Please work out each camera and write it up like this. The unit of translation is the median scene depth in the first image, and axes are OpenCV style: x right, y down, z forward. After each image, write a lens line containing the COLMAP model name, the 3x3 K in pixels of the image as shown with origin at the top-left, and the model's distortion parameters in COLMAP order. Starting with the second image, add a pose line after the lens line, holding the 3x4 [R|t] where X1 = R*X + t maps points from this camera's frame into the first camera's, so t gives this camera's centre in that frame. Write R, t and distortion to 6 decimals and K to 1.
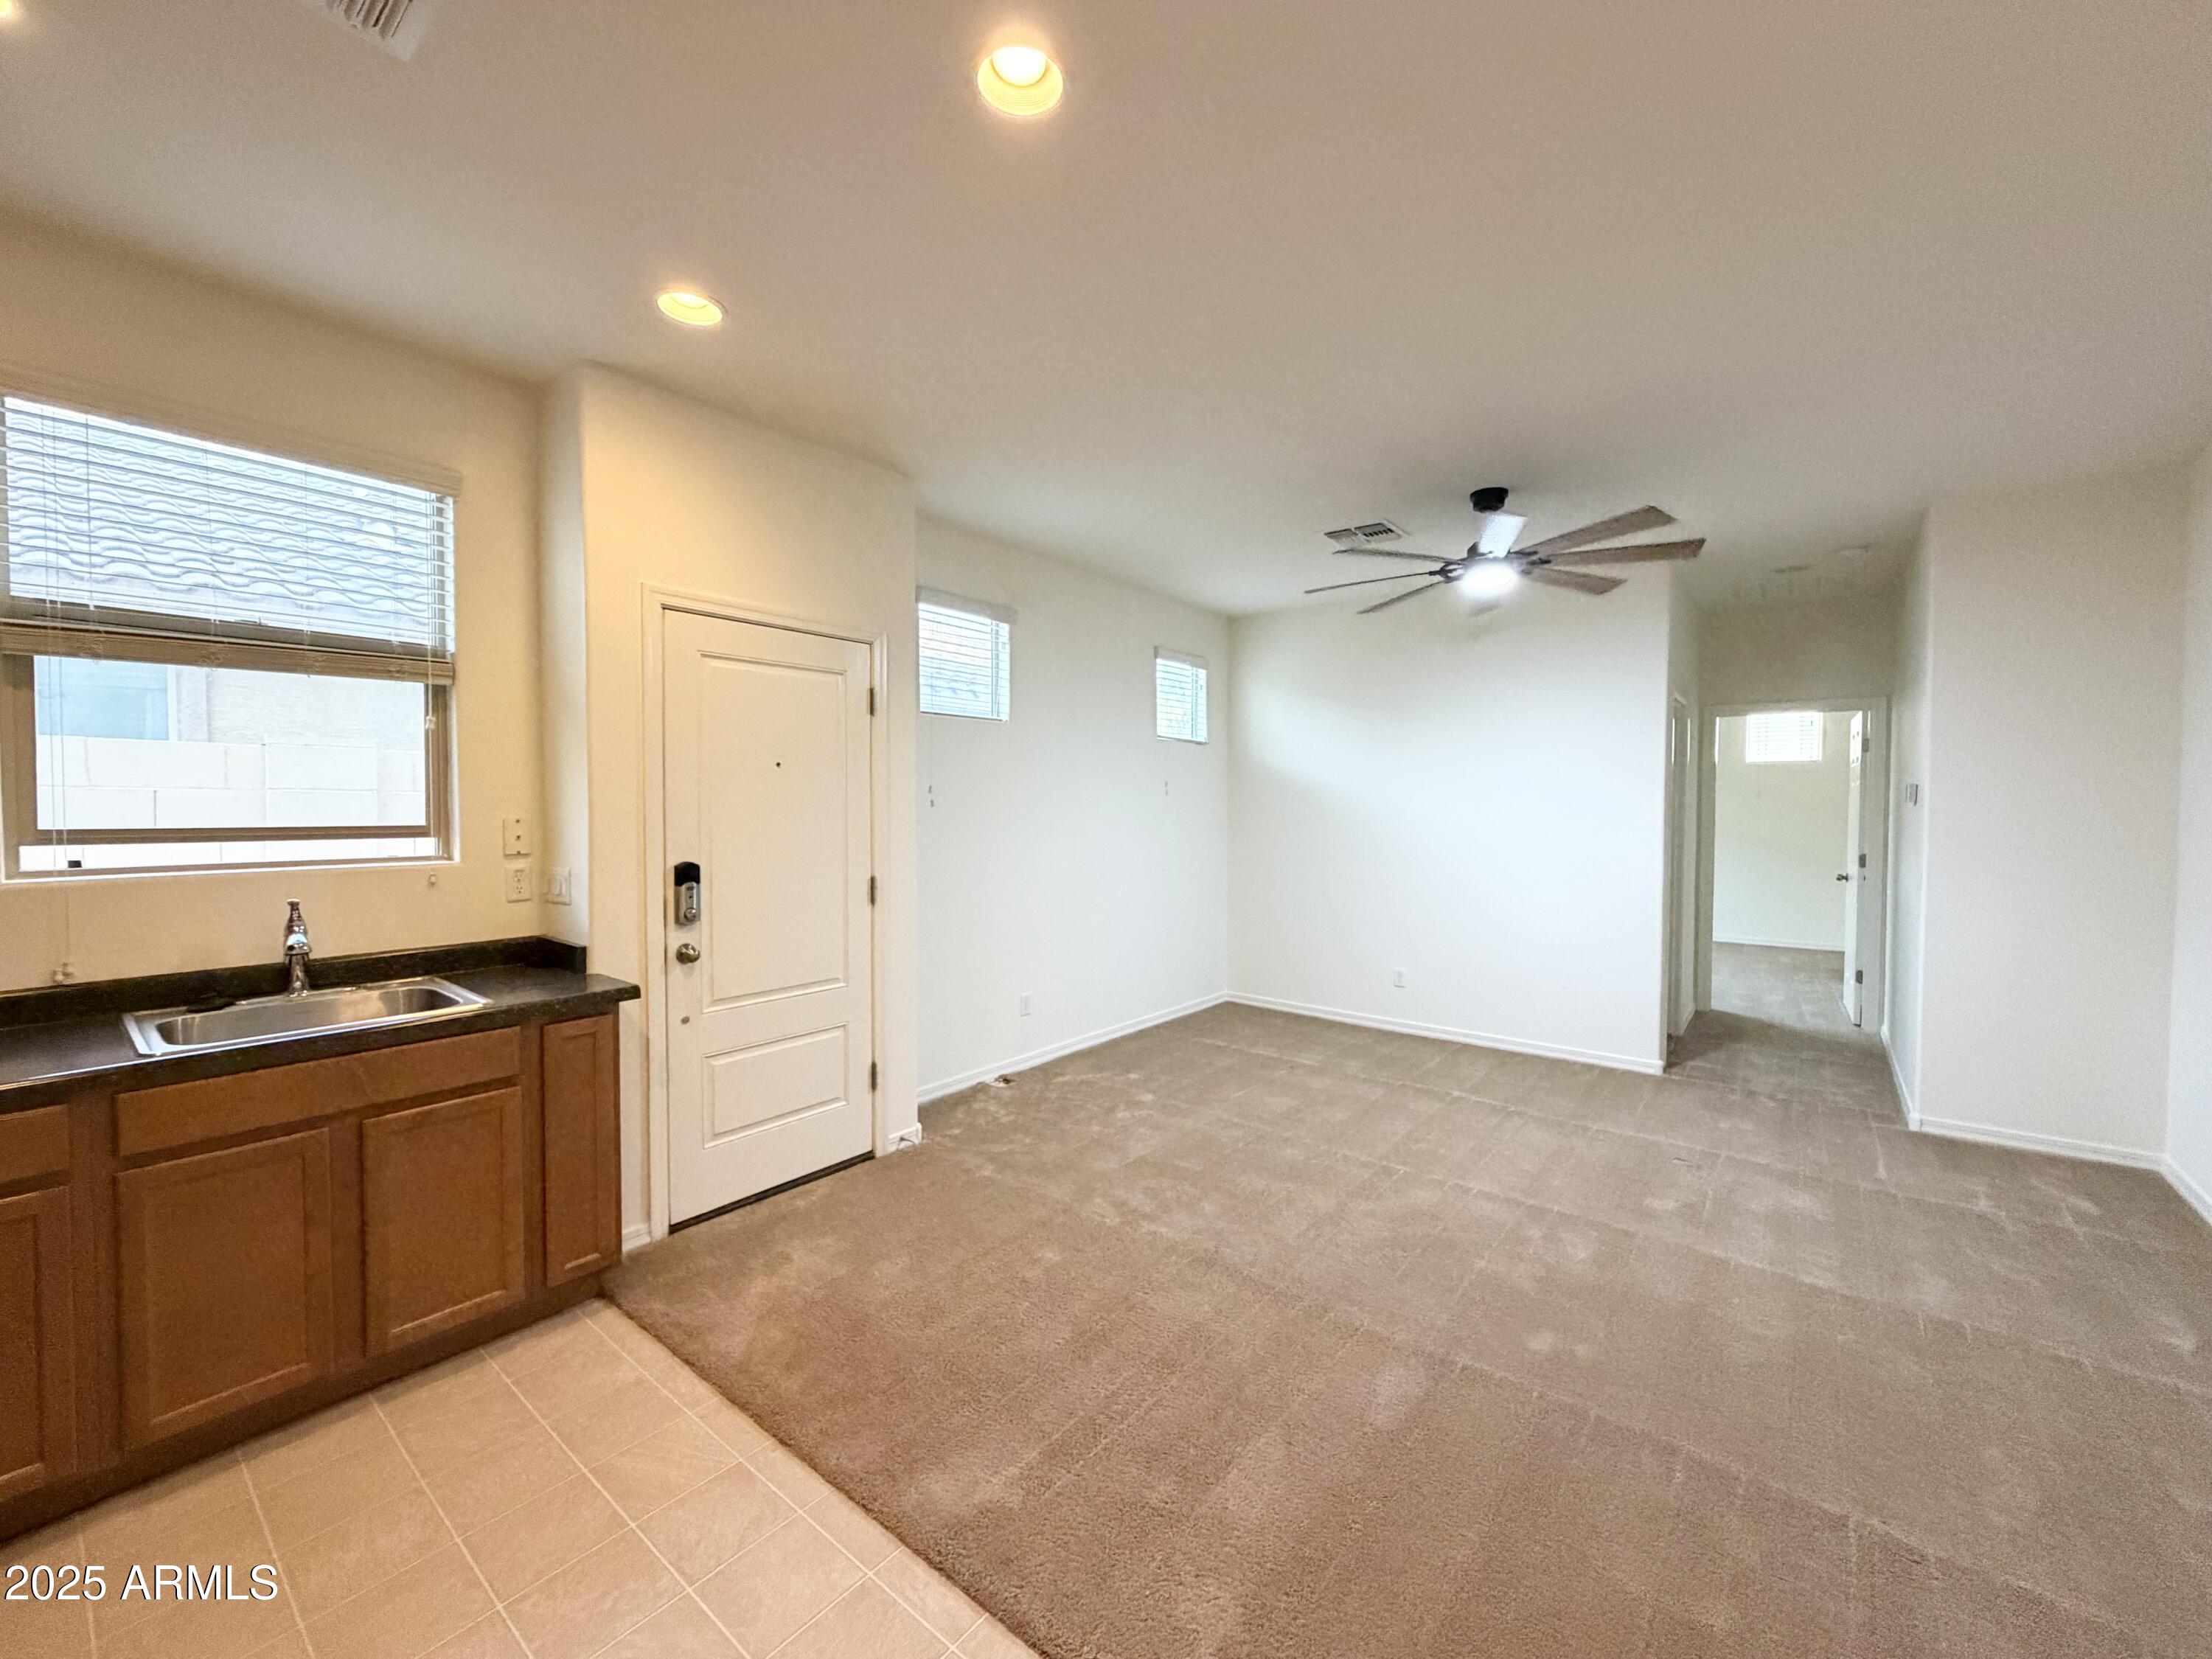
lens RADIAL K [[887.9, 0, 1098.0], [0, 887.9, 820.8], [0, 0, 1]] dist [0.004629, 0.000691]
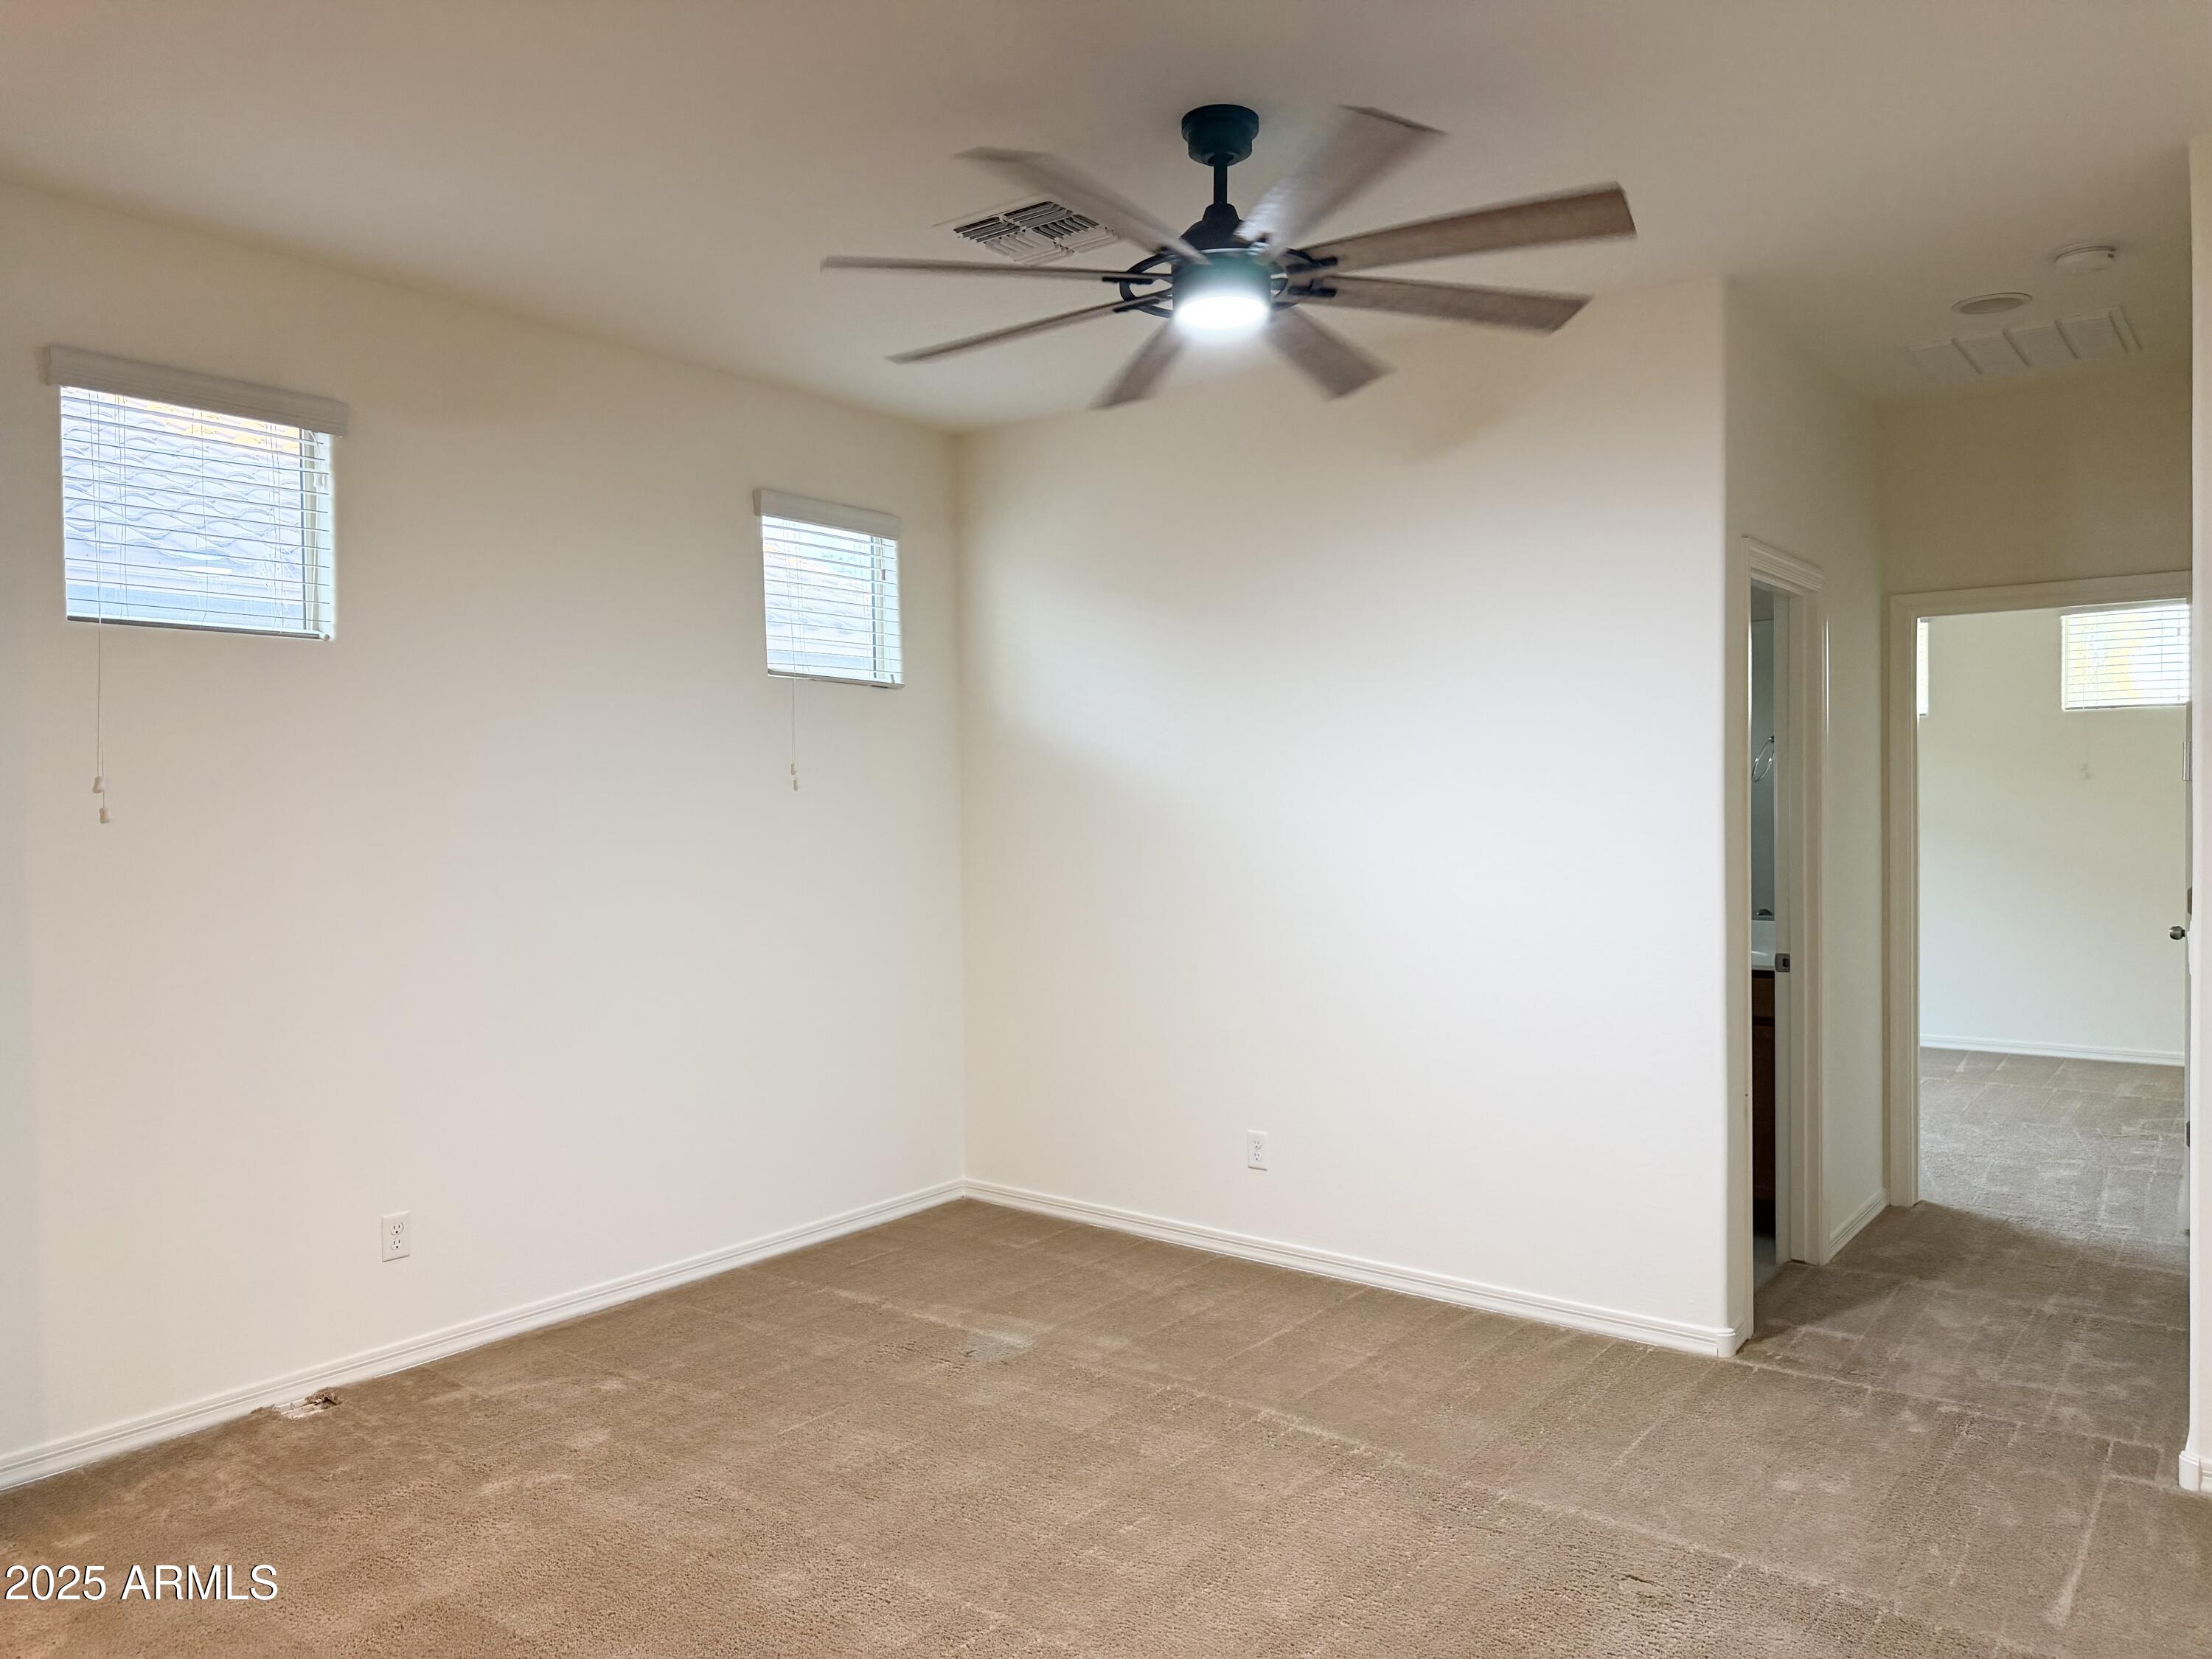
lens RADIAL K [[1556.9, 0, 1106.0], [0, 1556.9, 828.0], [0, 0, 1]] dist [0.034231, -0.028997]
pose [[0.999842, -0.015367, 0.008928, 0.307036], [0.015426, 0.999859, -0.006601, 0.000227], [-0.008825, 0.006738, 0.999938, 0.163332]]
